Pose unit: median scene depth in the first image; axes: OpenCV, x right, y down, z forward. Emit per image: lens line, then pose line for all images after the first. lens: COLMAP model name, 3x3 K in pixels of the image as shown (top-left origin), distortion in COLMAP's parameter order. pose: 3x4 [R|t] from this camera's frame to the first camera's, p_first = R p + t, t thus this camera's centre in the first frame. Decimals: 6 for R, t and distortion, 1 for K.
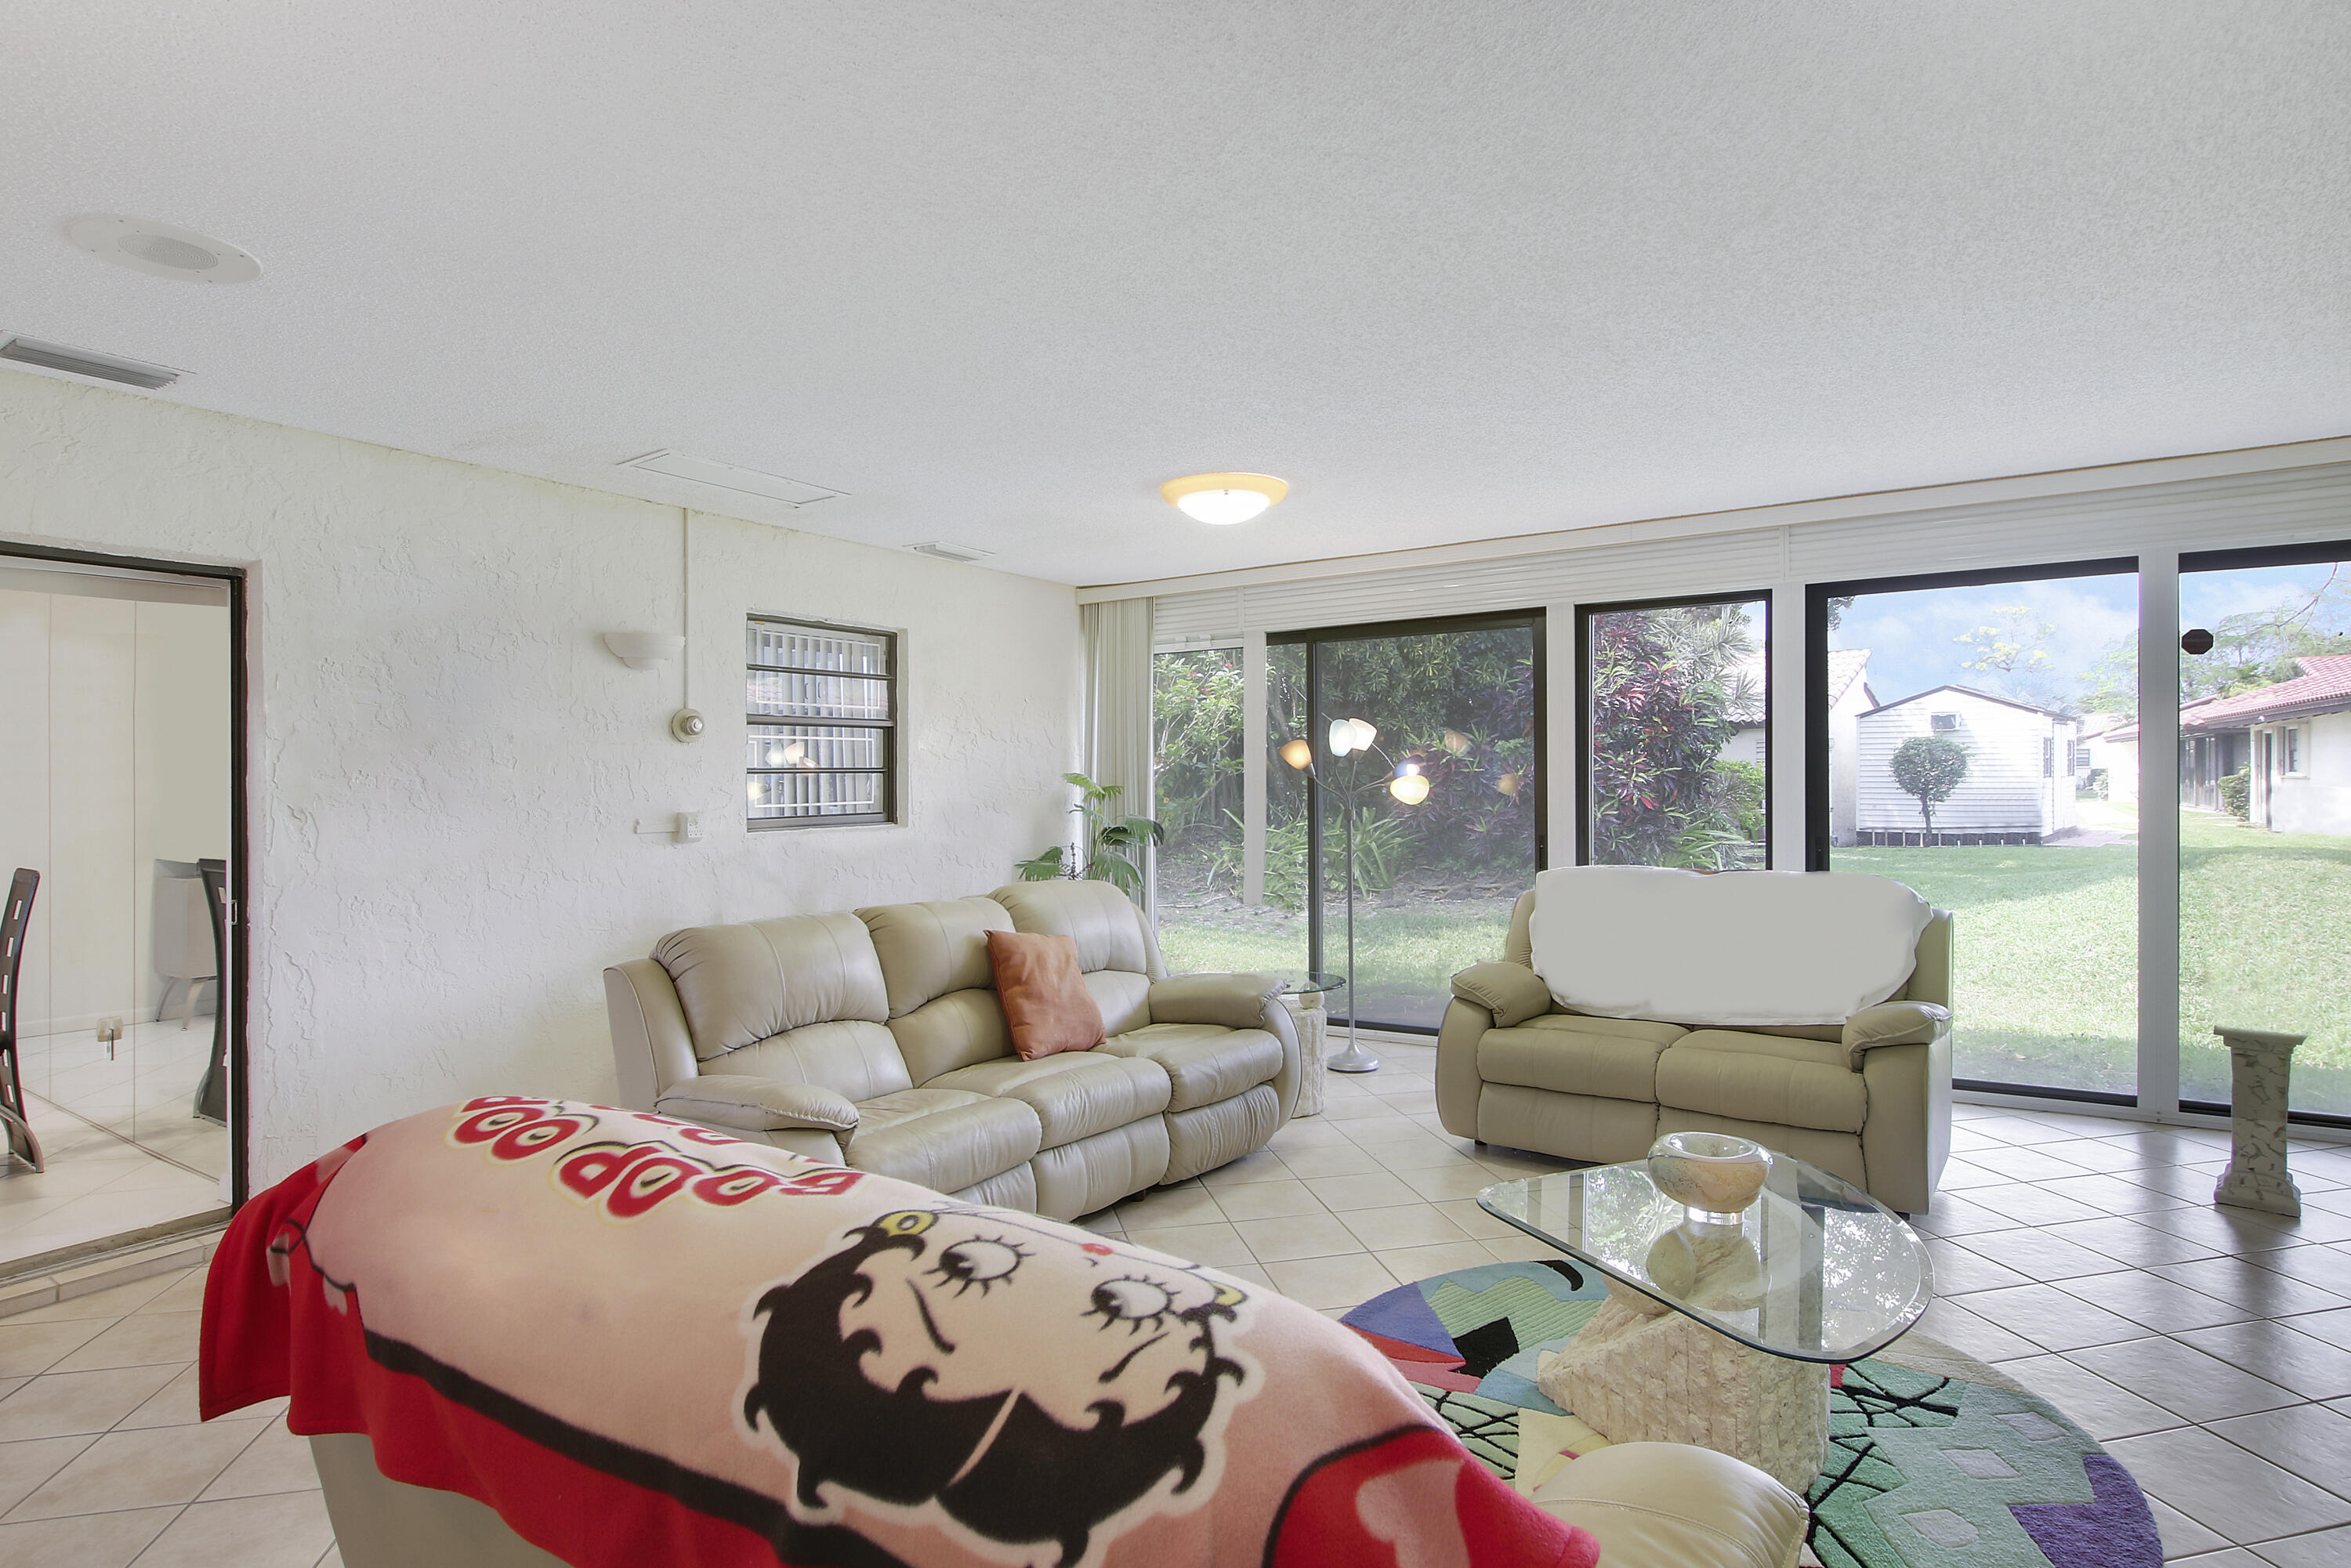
lens RADIAL K [[1208.6, 0, 1177.5], [0, 1208.6, 778.0], [0, 0, 1]] dist [-0.002461, 0.000059]
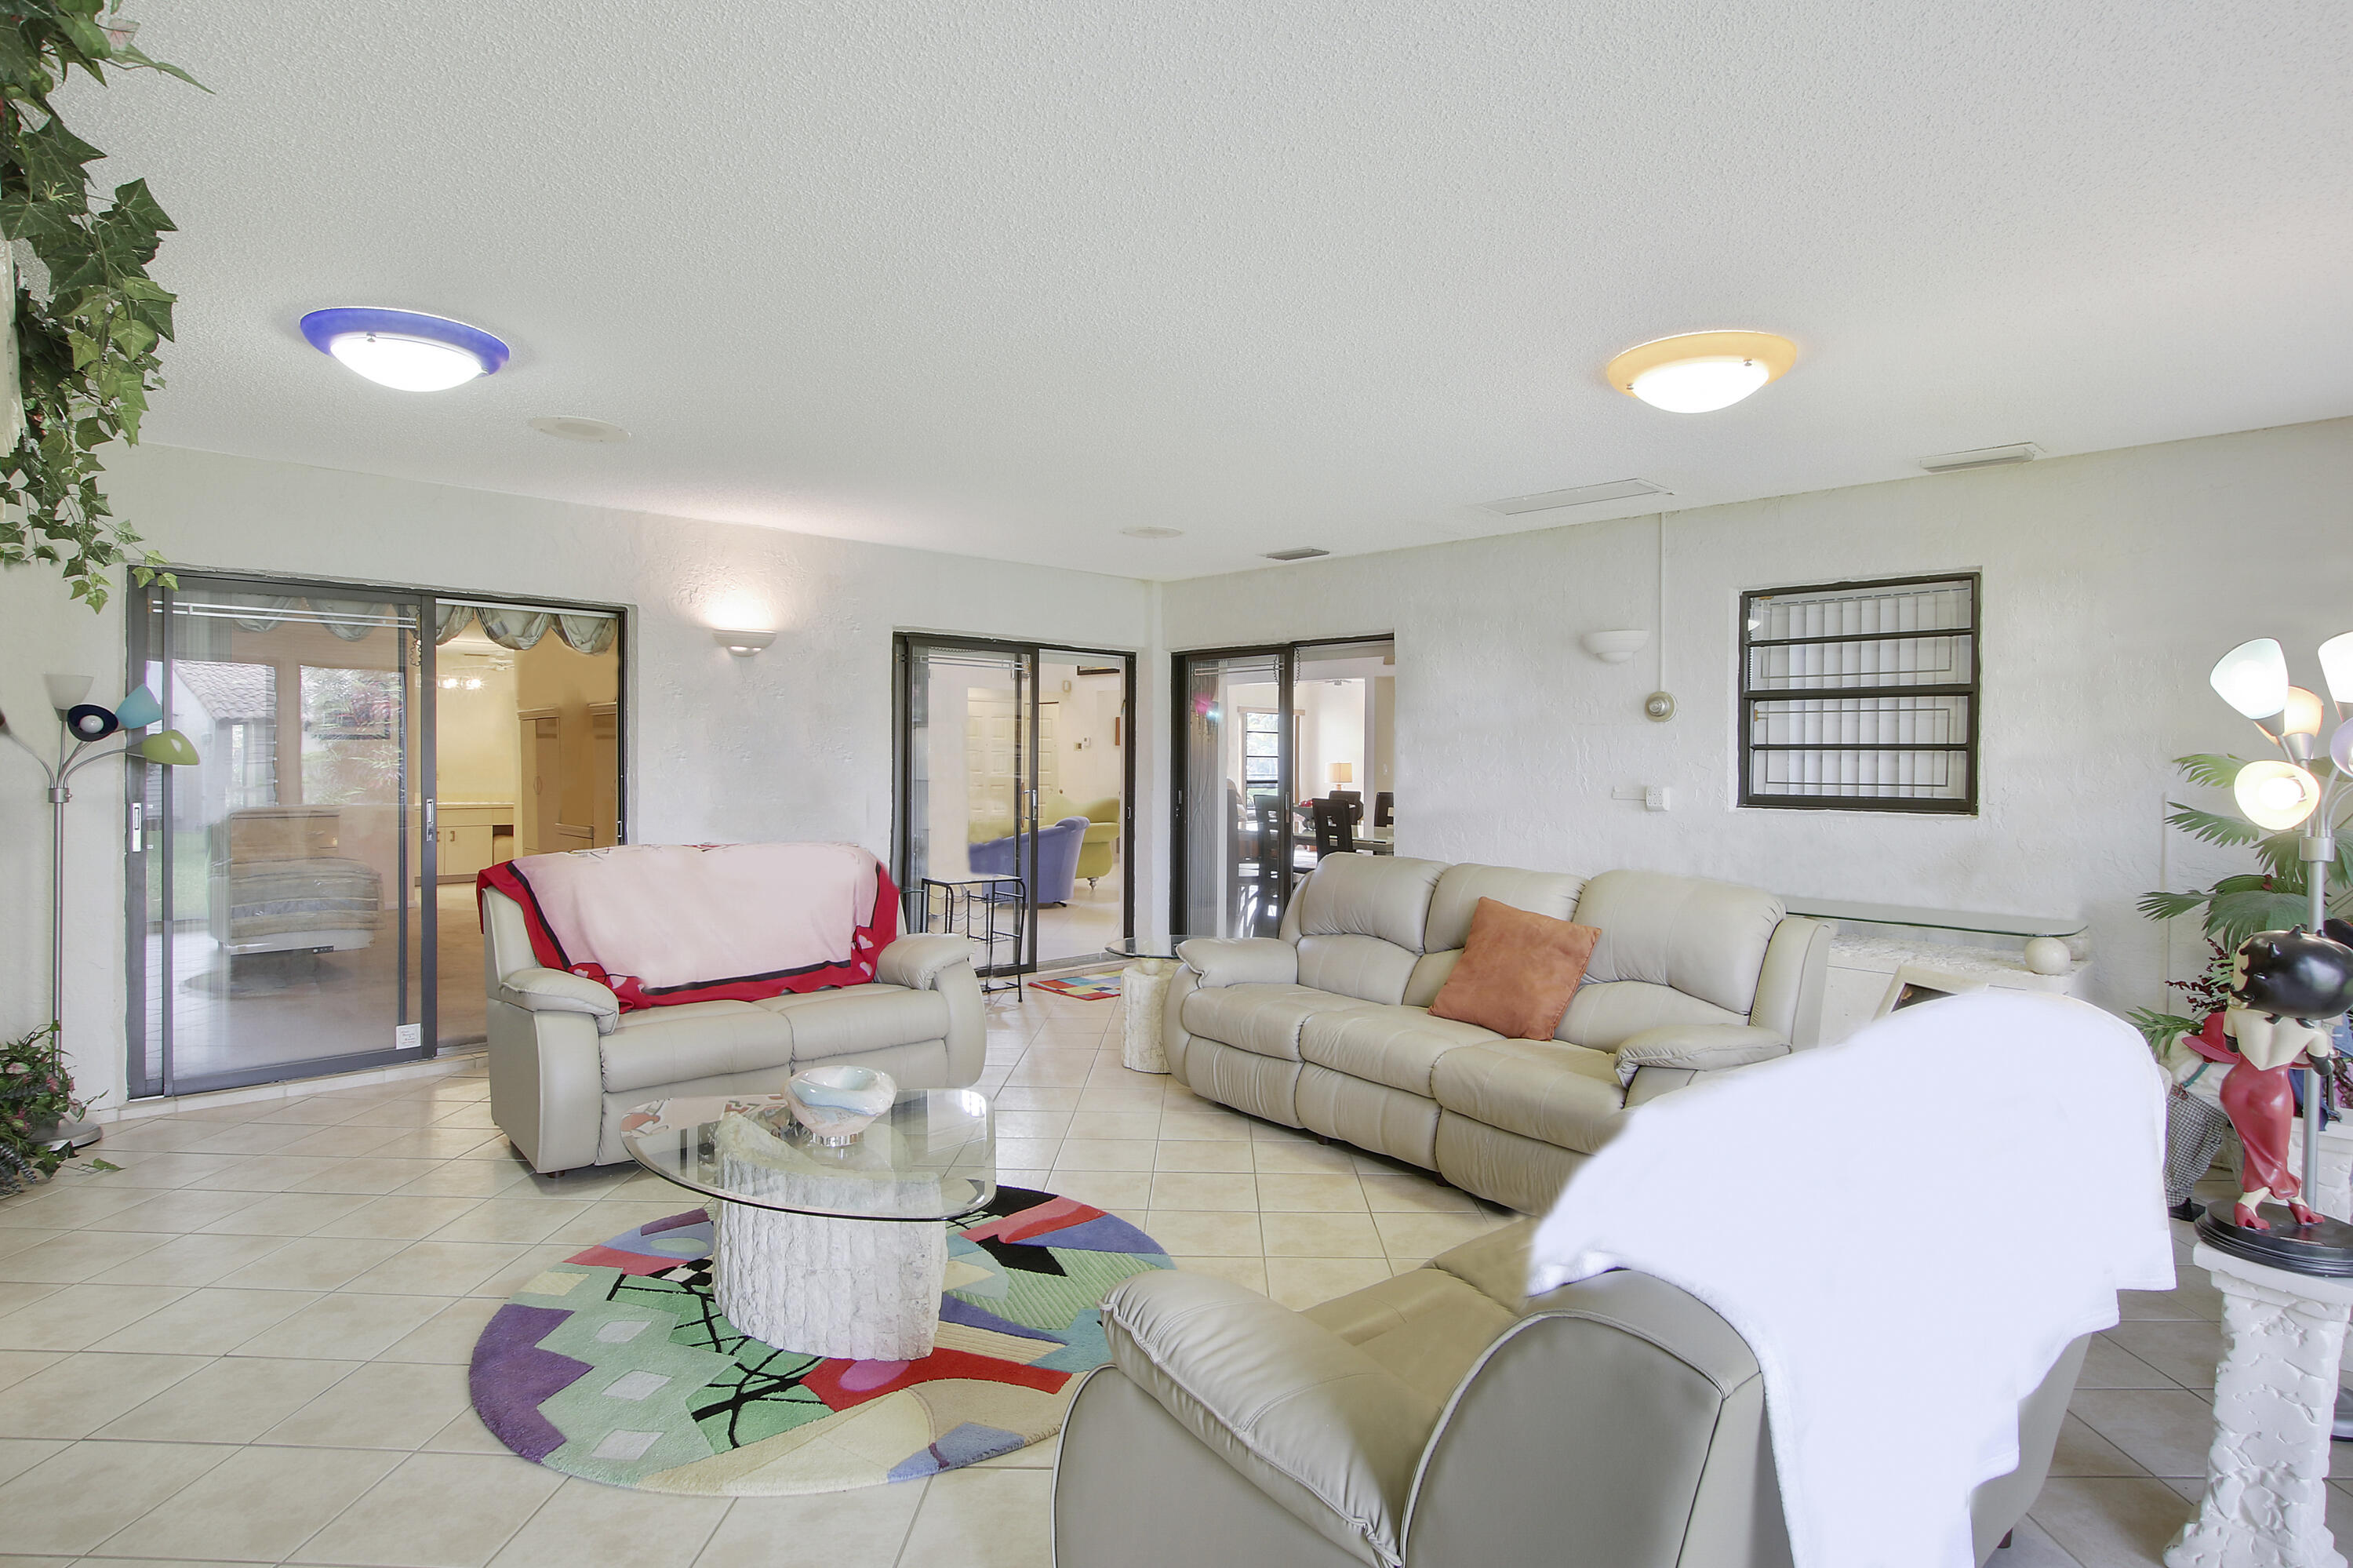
lens RADIAL K [[1209.7, 0, 1177.3], [0, 1209.7, 767.2], [0, 0, 1]] dist [-0.002461, 0.000059]
pose [[-0.242160, 0.007396, -0.970208, 1.339686], [-0.015494, 0.999814, 0.011489, 0.012105], [0.970113, 0.017815, -0.242001, 1.454341]]
